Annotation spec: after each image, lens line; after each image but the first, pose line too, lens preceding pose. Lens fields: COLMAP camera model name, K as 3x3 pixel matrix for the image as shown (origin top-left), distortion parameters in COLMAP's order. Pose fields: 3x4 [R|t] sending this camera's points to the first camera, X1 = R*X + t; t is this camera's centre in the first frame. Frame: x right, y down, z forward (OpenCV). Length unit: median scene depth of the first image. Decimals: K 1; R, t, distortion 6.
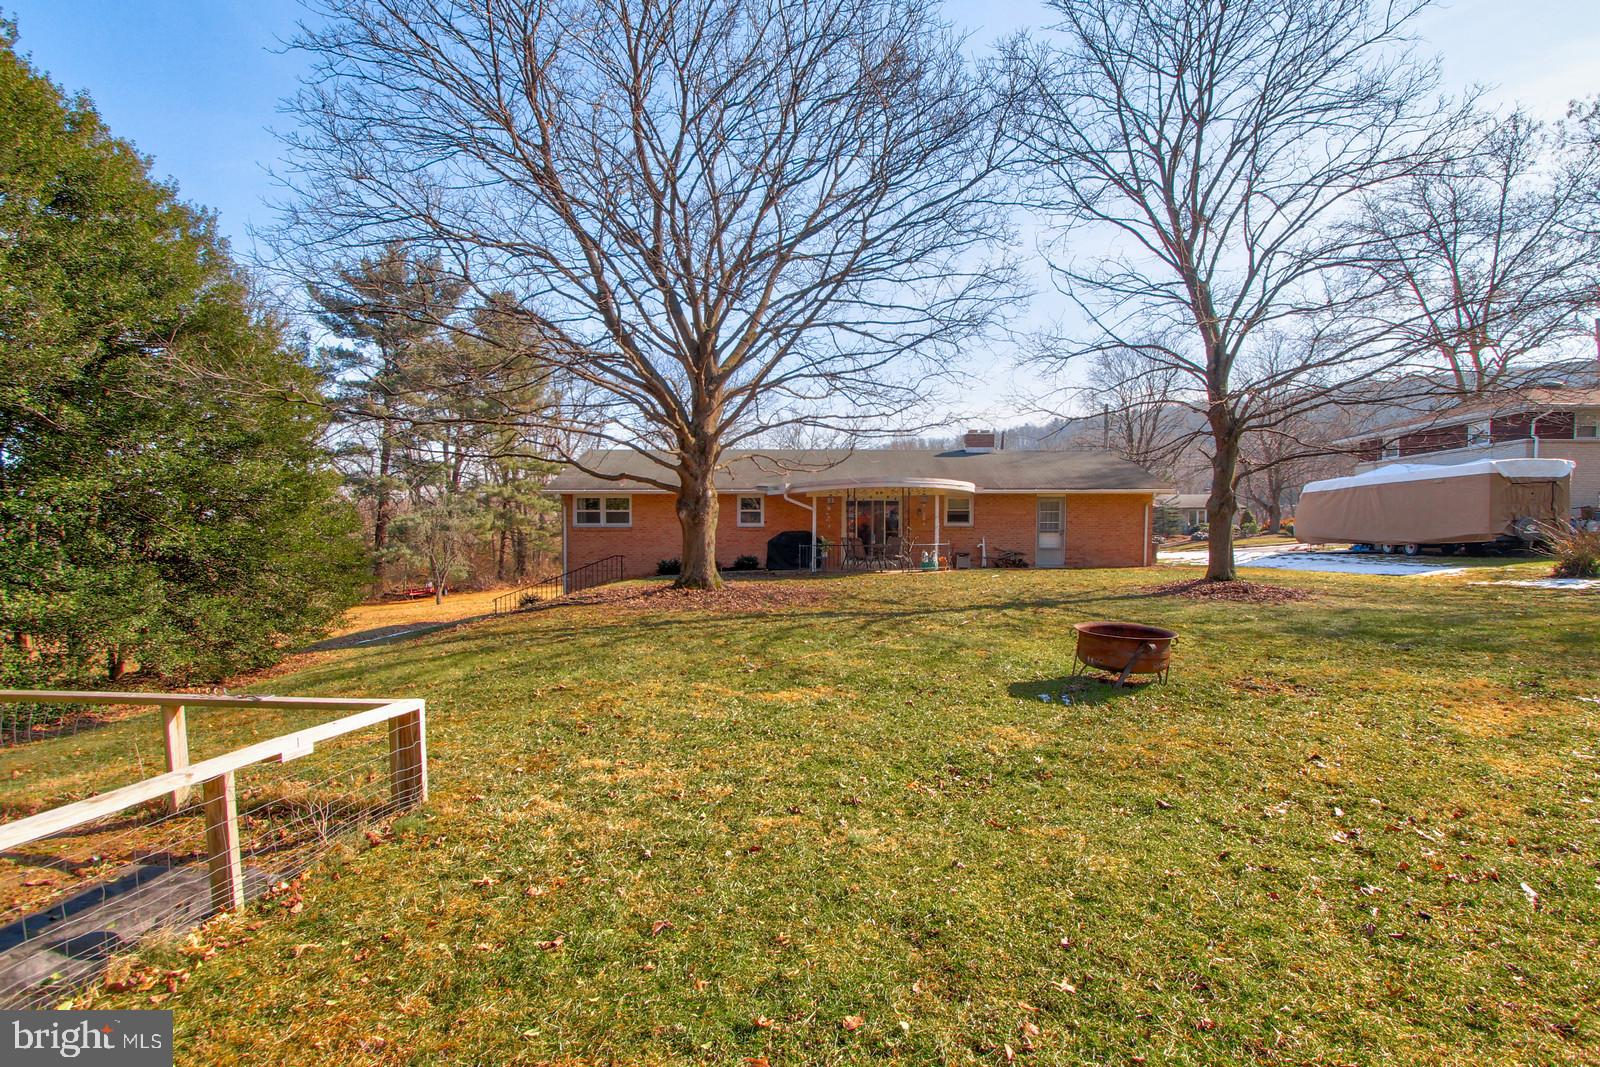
lens RADIAL K [[745.1, 0, 800.1], [0, 745.1, 536.3], [0, 0, 1]] dist [-0.008461, -0.000506]
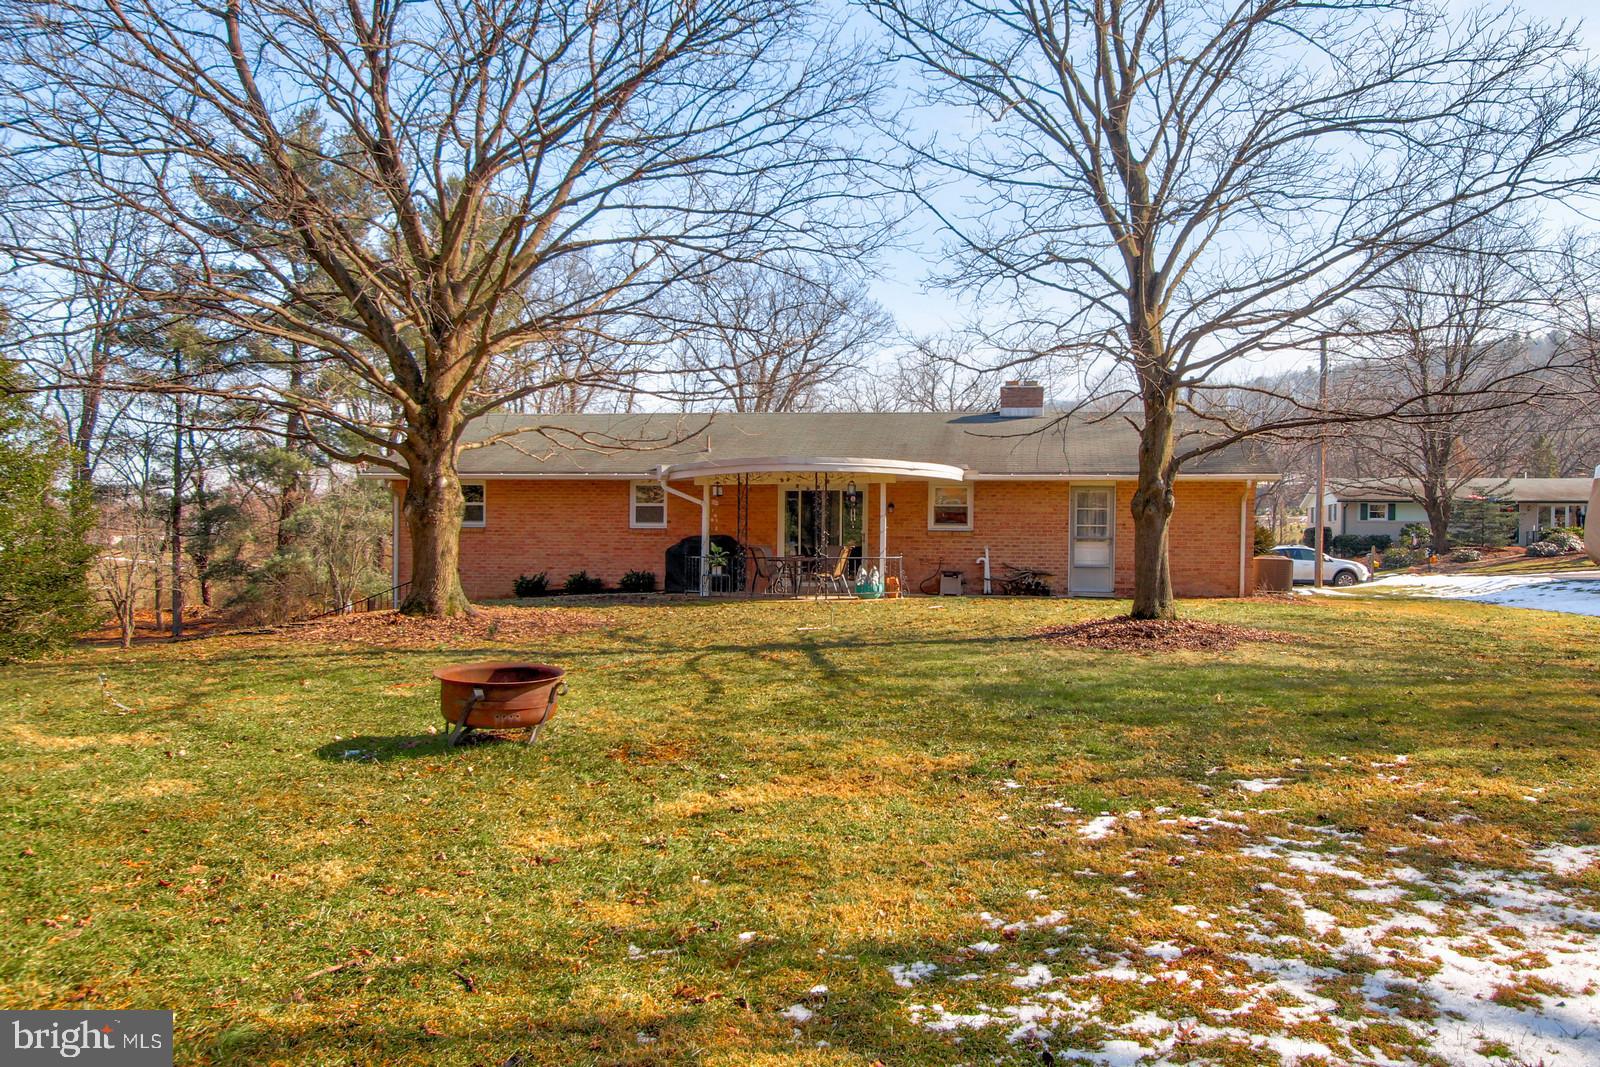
lens RADIAL K [[1180.9, 0, 800.0], [0, 1180.9, 531.3], [0, 0, 1]] dist [0.008288, 0.001632]
pose [[0.986539, 0.009377, -0.163255, 0.256958], [-0.010746, 0.999914, -0.007503, -0.003677], [0.163171, 0.009156, 0.986555, -0.040934]]
